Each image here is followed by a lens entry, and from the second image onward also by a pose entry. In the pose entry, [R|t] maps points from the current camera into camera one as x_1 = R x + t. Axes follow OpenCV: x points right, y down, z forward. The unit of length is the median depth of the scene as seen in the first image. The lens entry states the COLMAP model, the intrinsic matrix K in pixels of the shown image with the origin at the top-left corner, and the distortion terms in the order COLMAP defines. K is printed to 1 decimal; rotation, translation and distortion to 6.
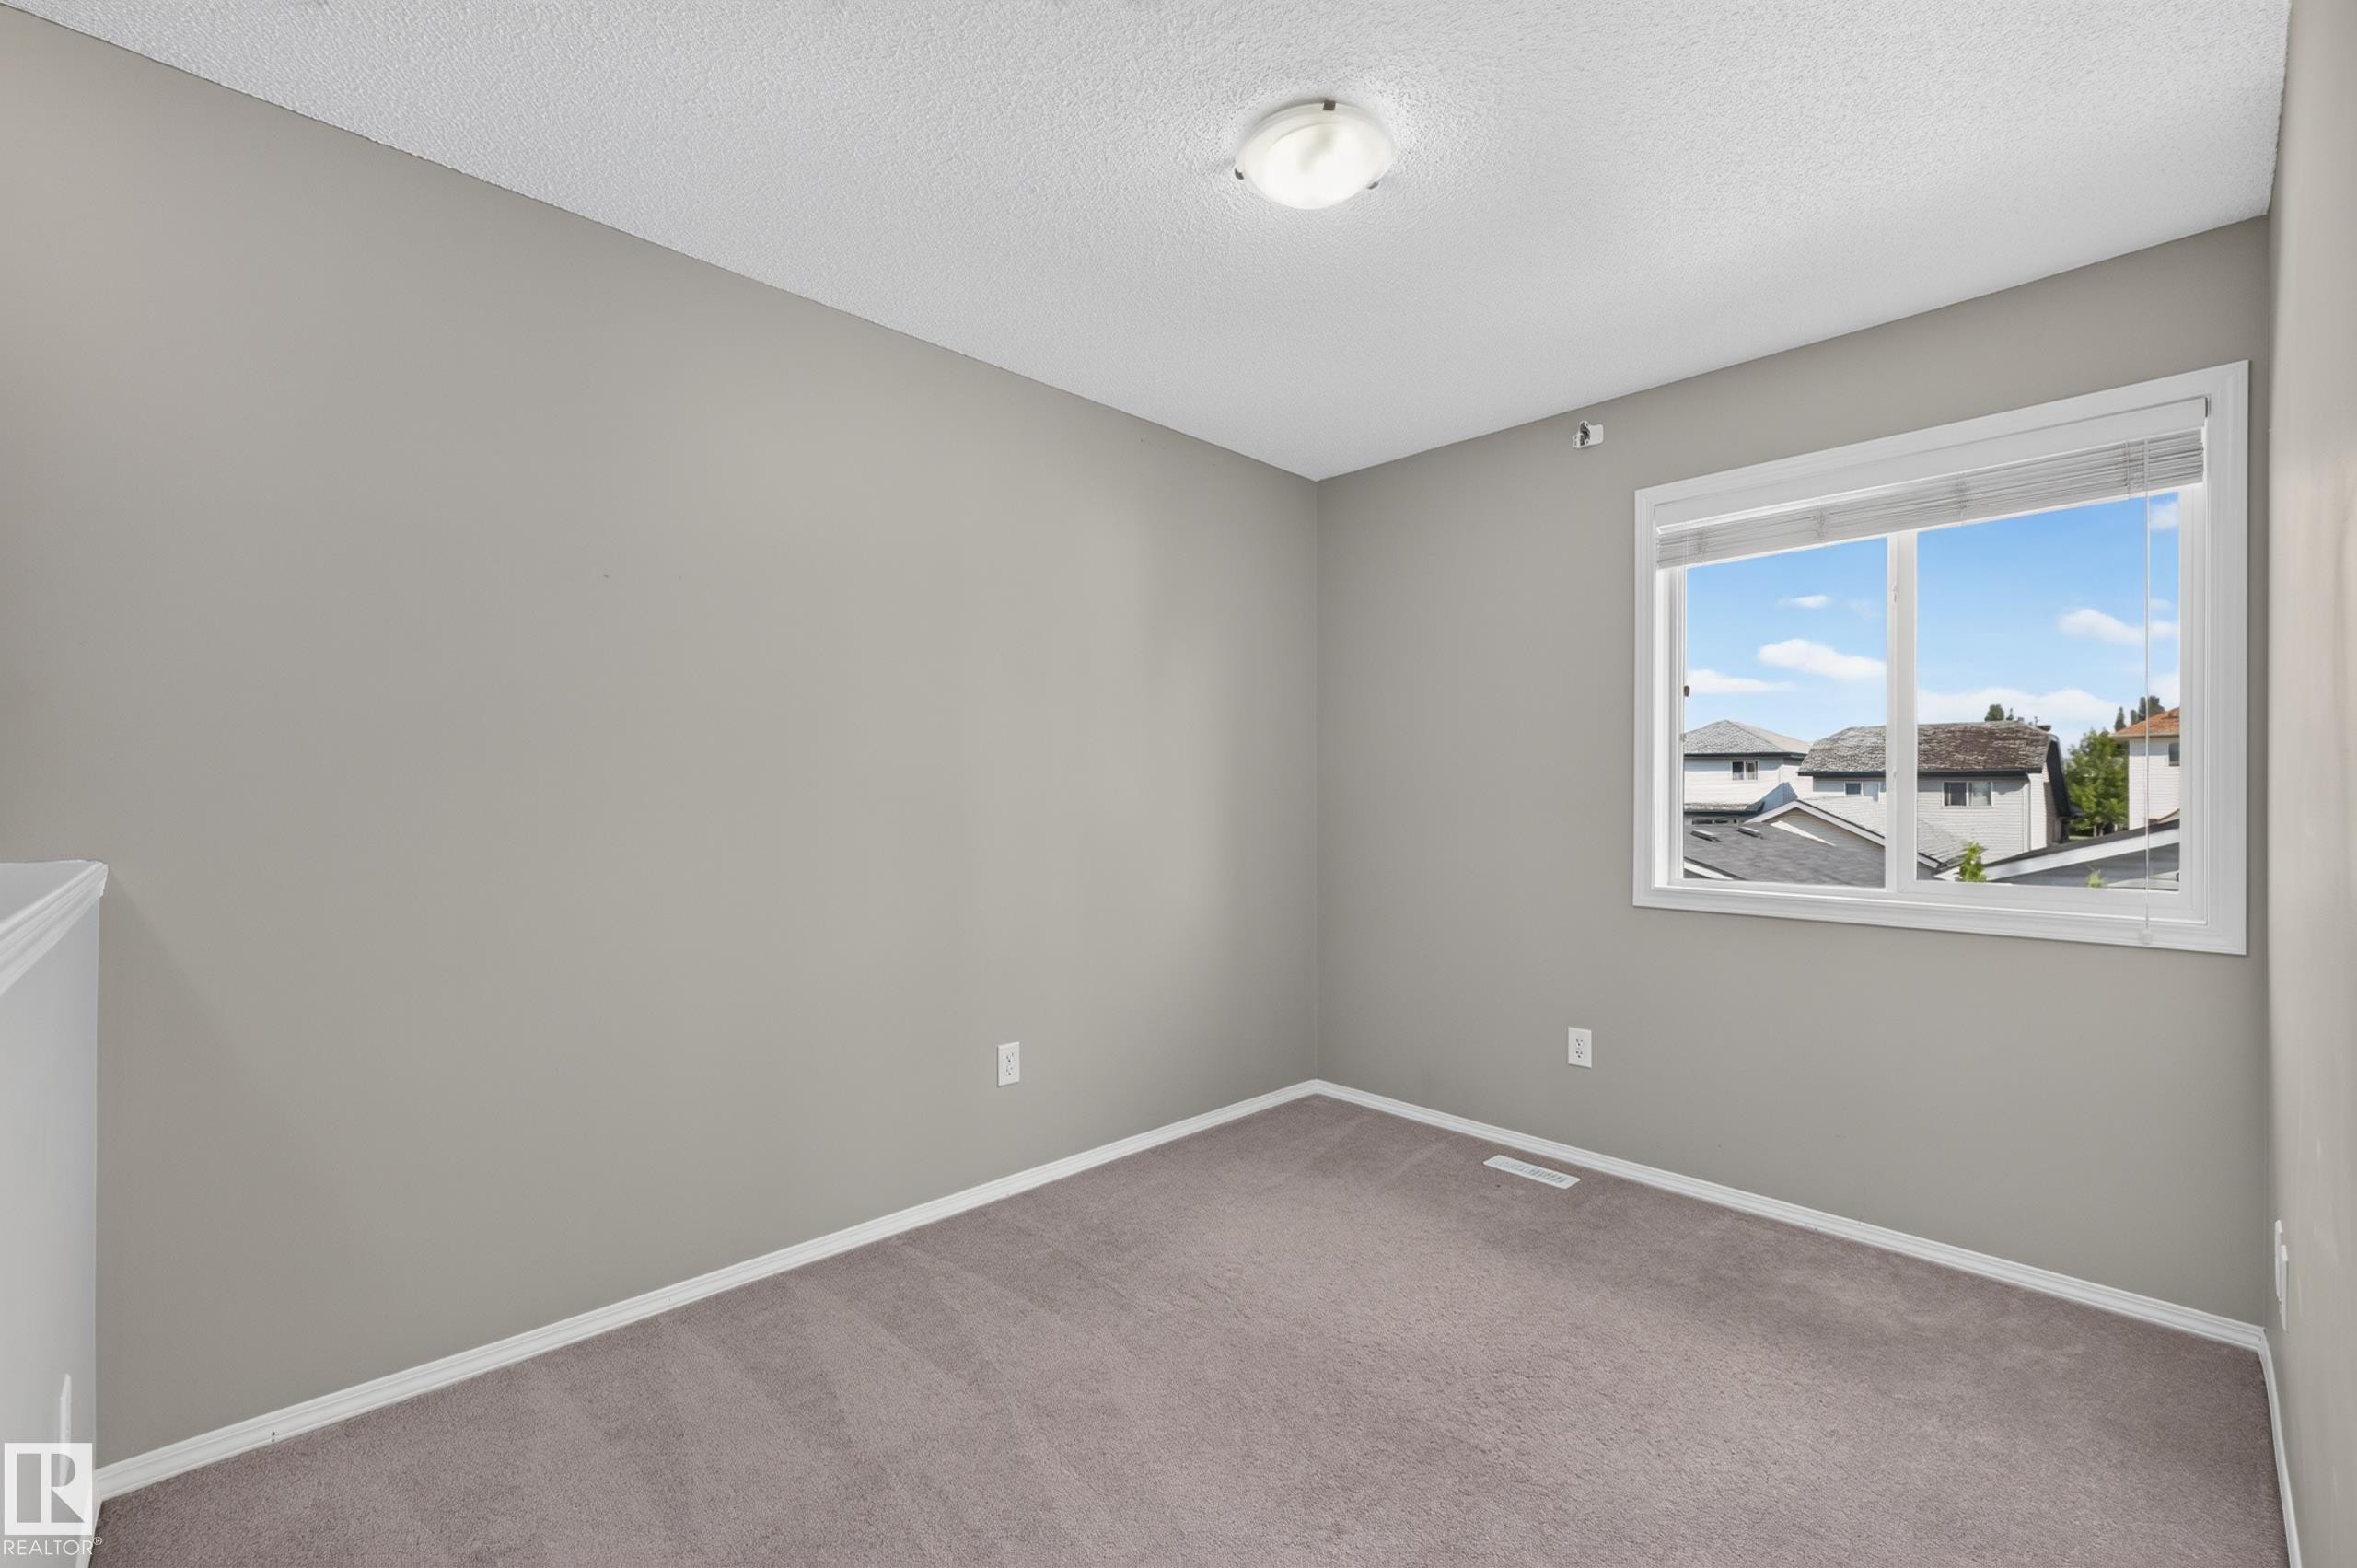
lens RADIAL K [[970.2, 0, 1183.9], [0, 970.2, 789.7], [0, 0, 1]] dist [0.005113, -0.000419]
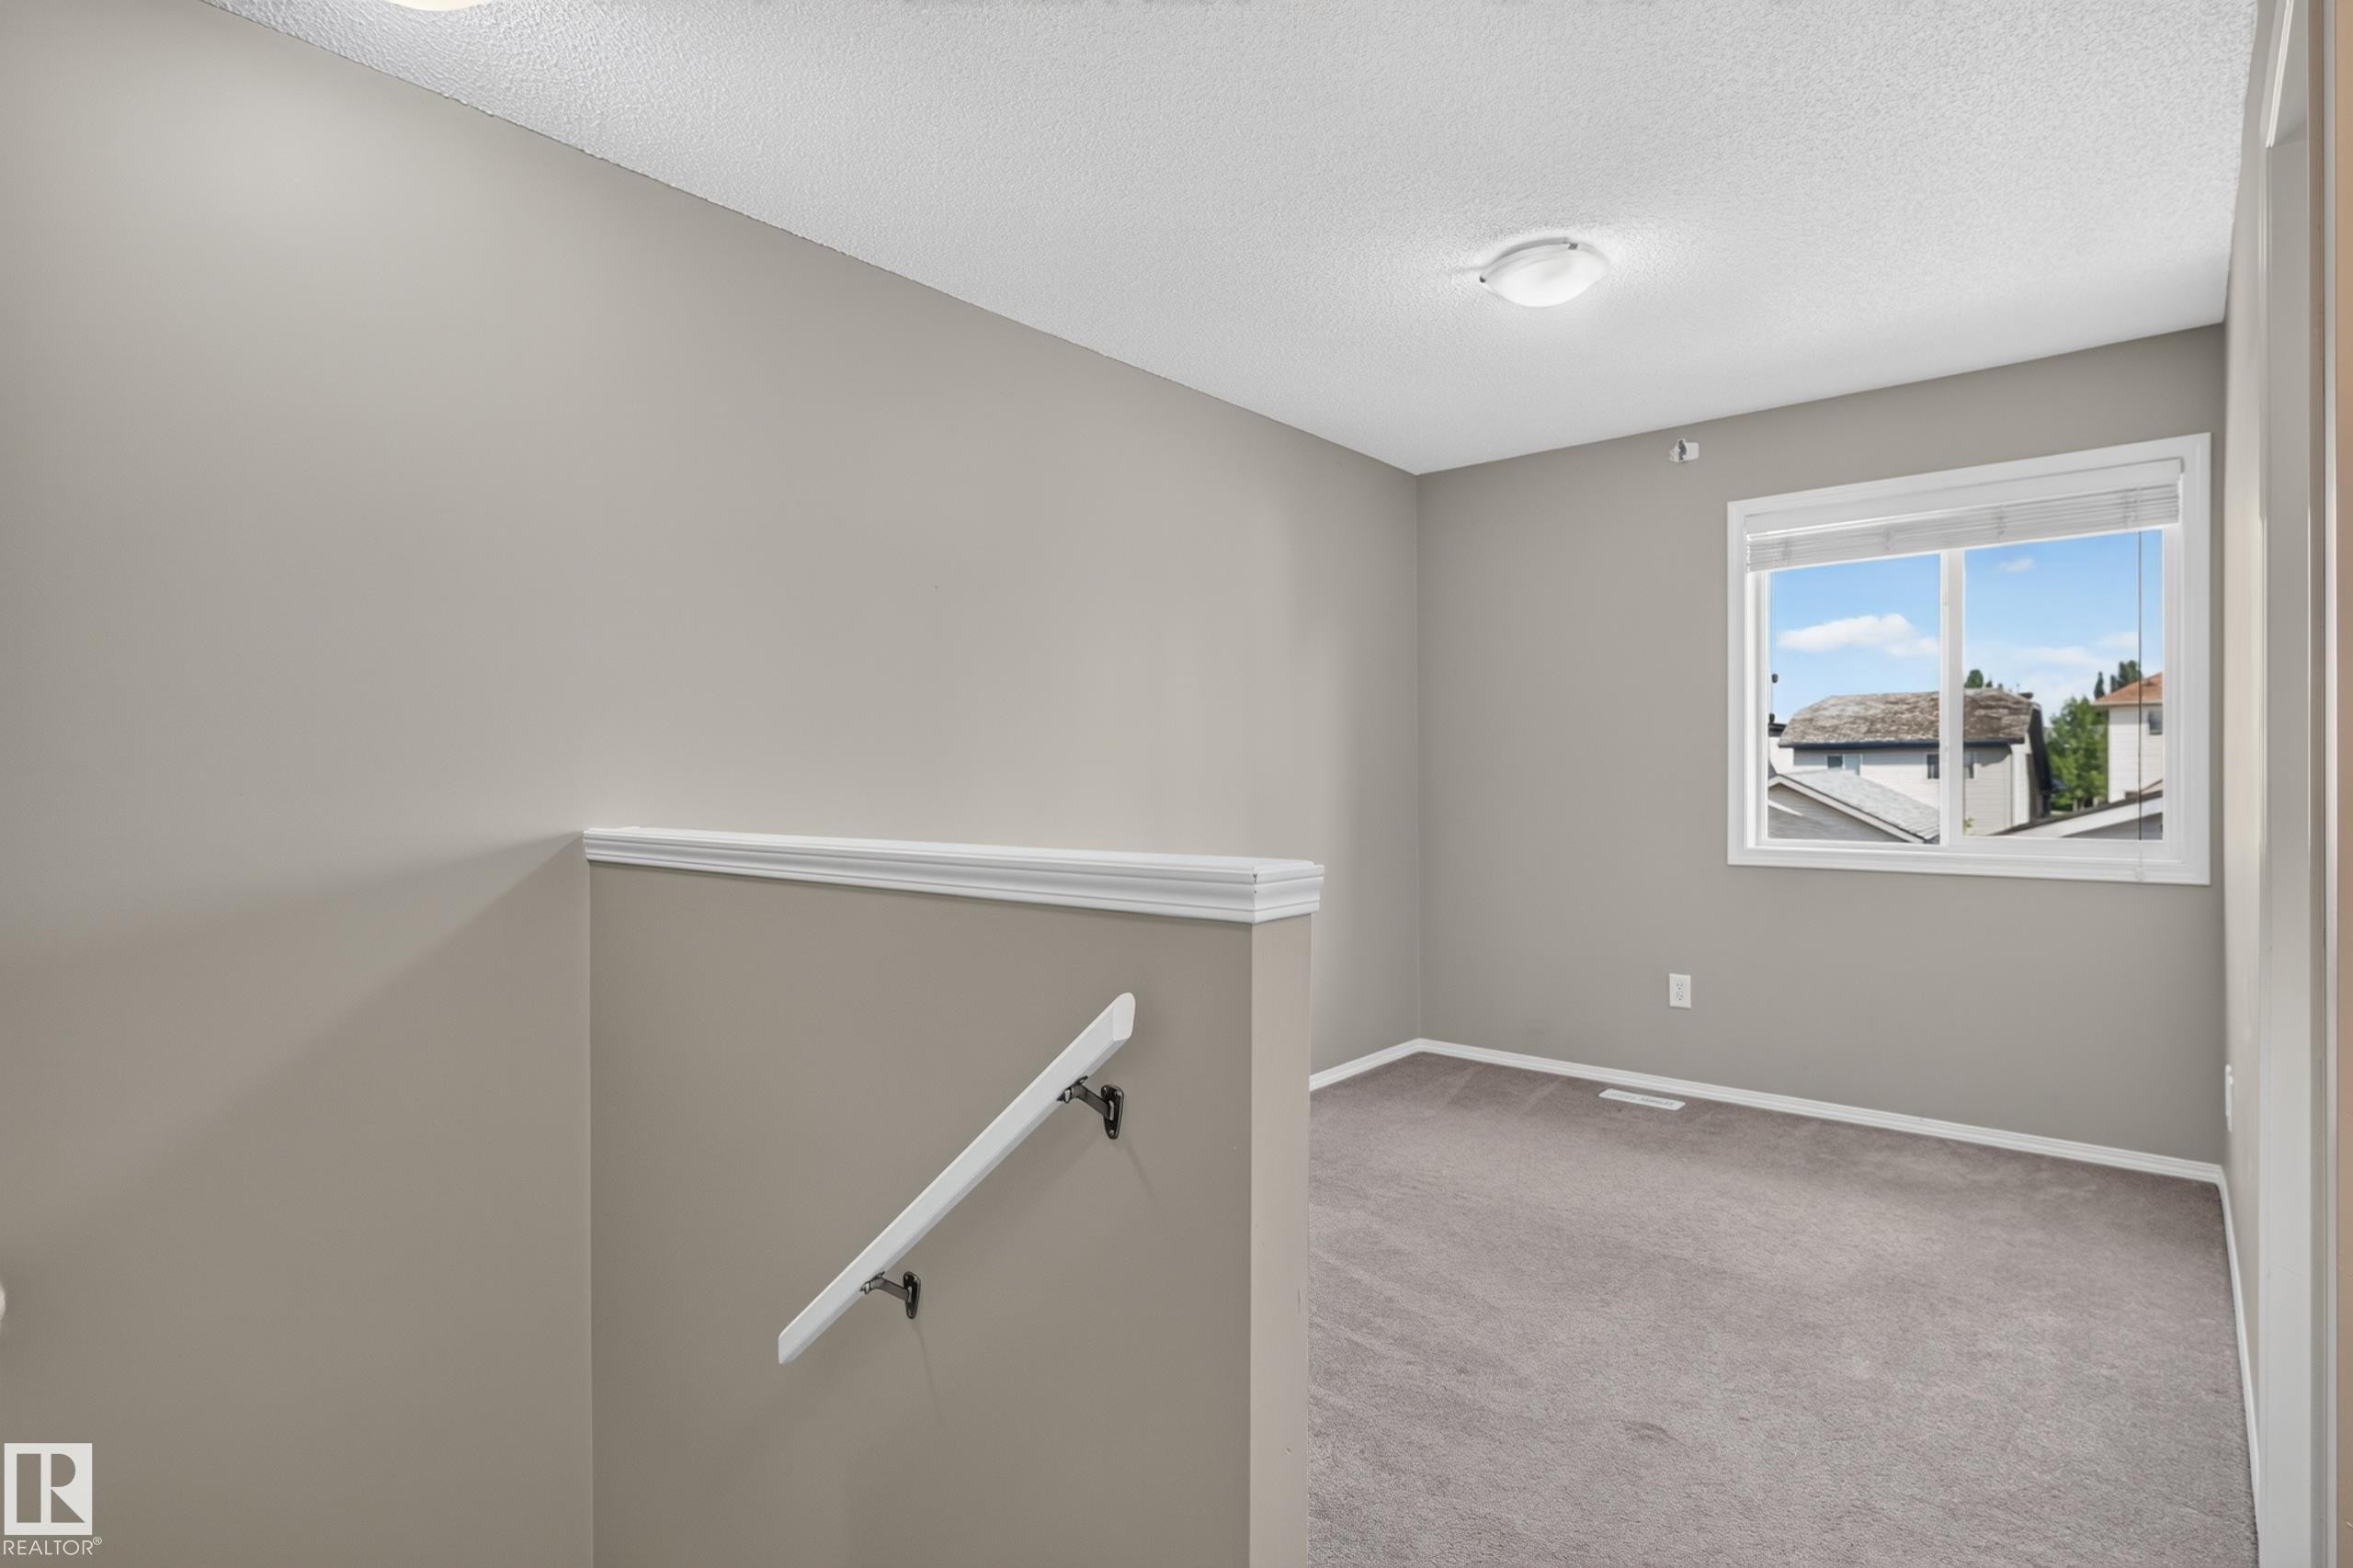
lens RADIAL K [[1160.2, 0, 1169.5], [0, 1160.2, 778.0], [0, 0, 1]] dist [-0.004049, 0.003547]
pose [[0.995911, -0.009288, 0.089865, -0.322052], [0.008594, 0.999930, 0.008102, 0.000460], [-0.089934, -0.007296, 0.995921, -0.309320]]
